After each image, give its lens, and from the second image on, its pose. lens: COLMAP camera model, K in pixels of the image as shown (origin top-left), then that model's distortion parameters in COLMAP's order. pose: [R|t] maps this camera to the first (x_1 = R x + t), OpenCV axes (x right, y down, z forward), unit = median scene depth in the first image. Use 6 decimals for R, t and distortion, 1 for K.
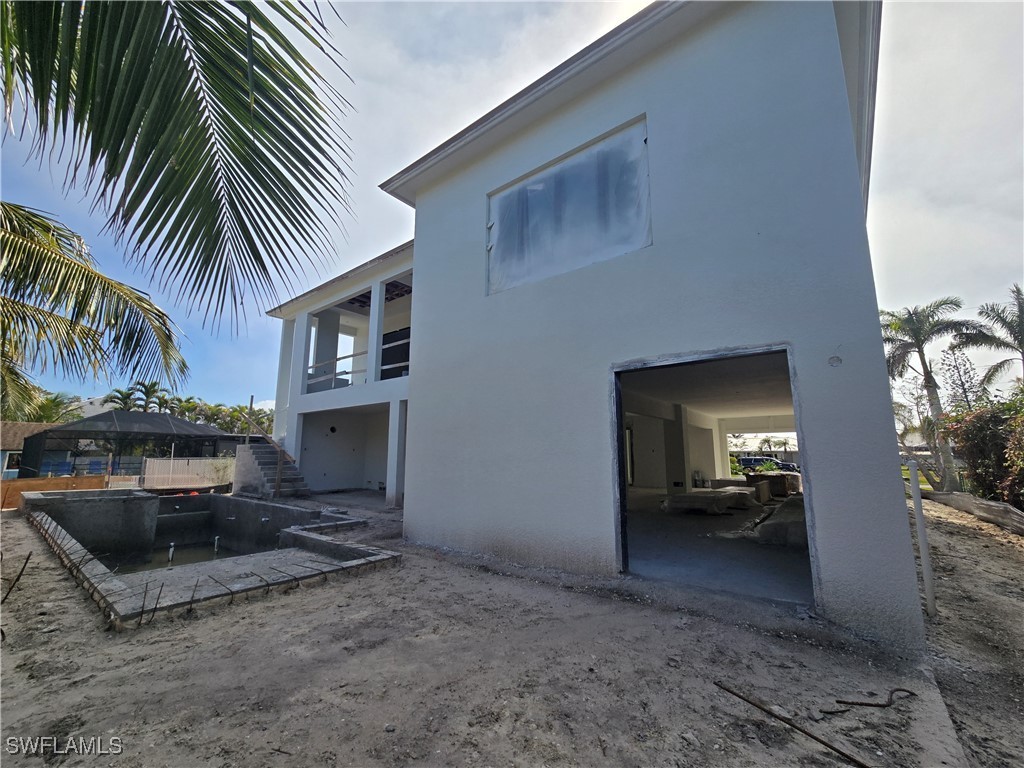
lens RADIAL K [[420.3, 0, 506.2], [0, 420.3, 388.4], [0, 0, 1]] dist [-0.000609, 0.000459]
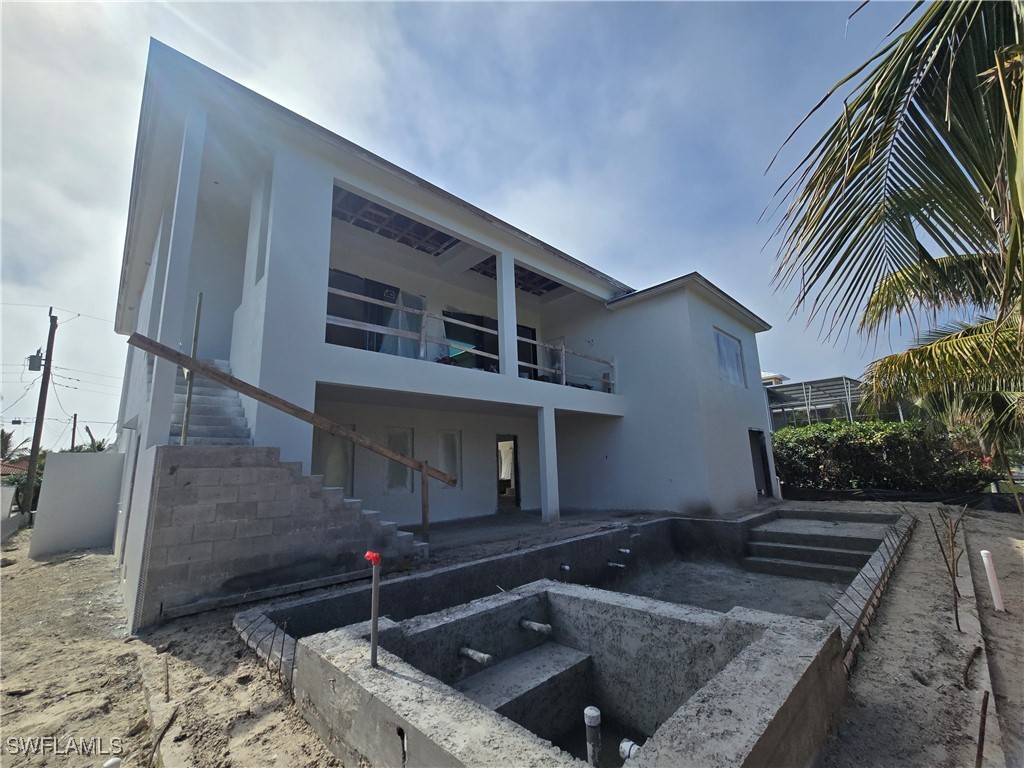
lens RADIAL K [[420.3, 0, 506.2], [0, 420.3, 388.4], [0, 0, 1]] dist [-0.000609, 0.000459]
pose [[0.129348, 0.178049, 0.975483, -1.044014], [-0.132045, 0.978079, -0.161014, 0.132473], [-0.982768, -0.107981, 0.150023, 0.841174]]
